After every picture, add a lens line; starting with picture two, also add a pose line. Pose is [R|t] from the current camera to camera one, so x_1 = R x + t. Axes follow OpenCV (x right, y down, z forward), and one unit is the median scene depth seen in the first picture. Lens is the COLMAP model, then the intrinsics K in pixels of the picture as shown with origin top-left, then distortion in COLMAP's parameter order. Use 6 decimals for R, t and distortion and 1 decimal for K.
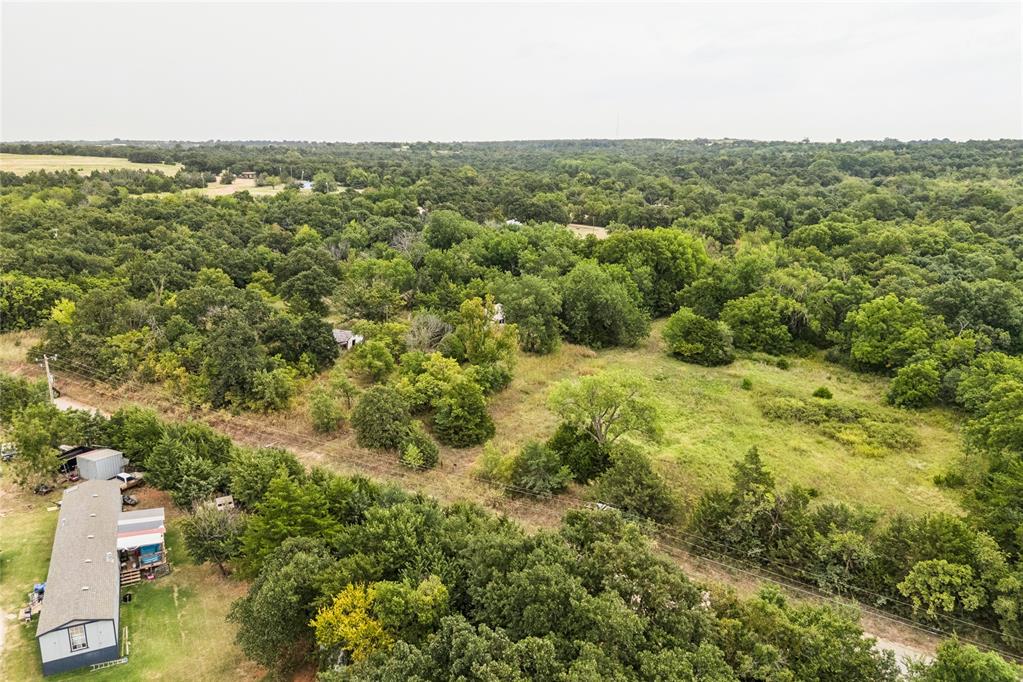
lens RADIAL K [[782.0, 0, 521.4], [0, 782.0, 331.5], [0, 0, 1]] dist [0.071194, -0.065933]
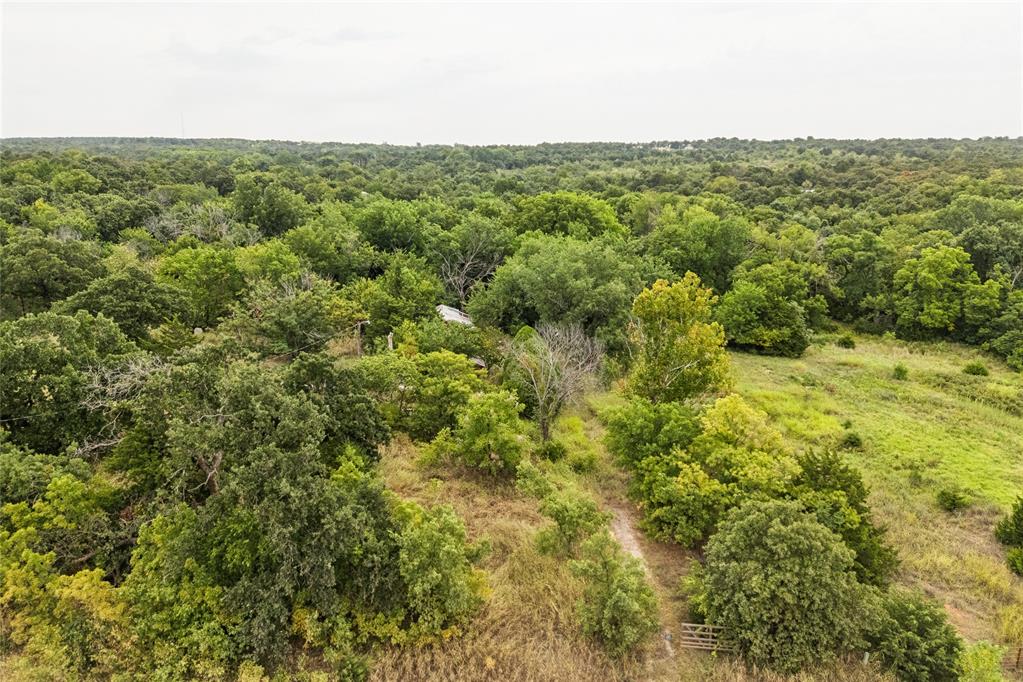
lens RADIAL K [[748.8, 0, 513.3], [0, 748.8, 340.6], [0, 0, 1]] dist [0.085810, -0.086214]
pose [[0.856634, -0.118721, 0.502079, -0.325325], [0.113459, 0.992690, 0.041150, -0.028903], [-0.503294, 0.021715, 0.863842, 0.499540]]
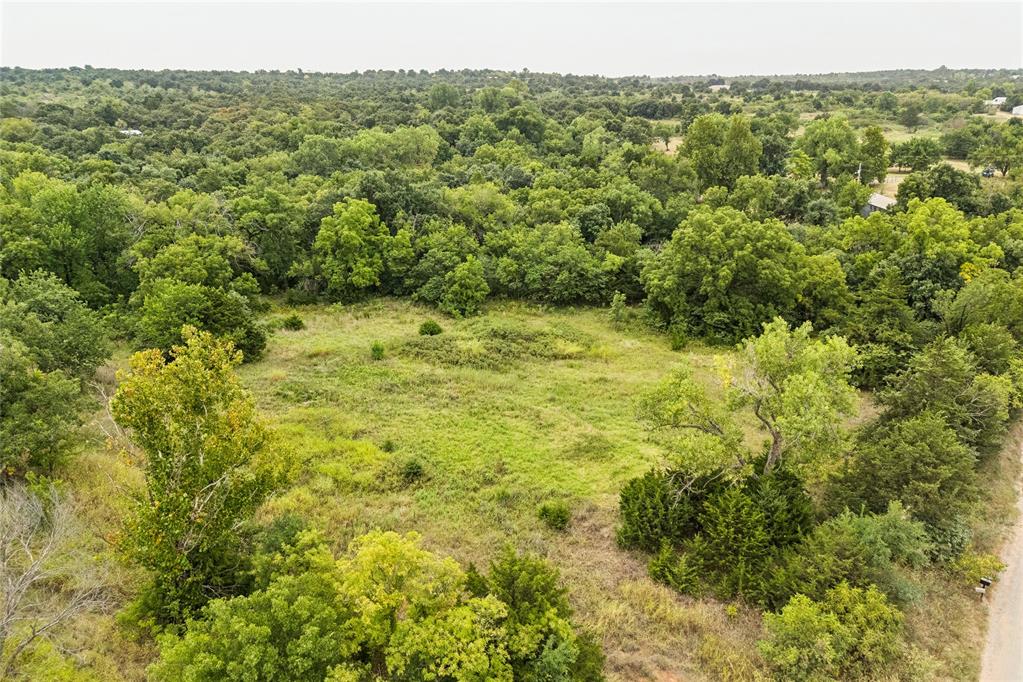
lens RADIAL K [[748.8, 0, 513.3], [0, 748.8, 340.6], [0, 0, 1]] dist [0.085810, -0.086214]
pose [[0.173283, -0.313570, 0.933620, -0.246191], [0.228779, 0.934846, 0.271519, -0.077014], [-0.957932, 0.166543, 0.233731, 0.648708]]
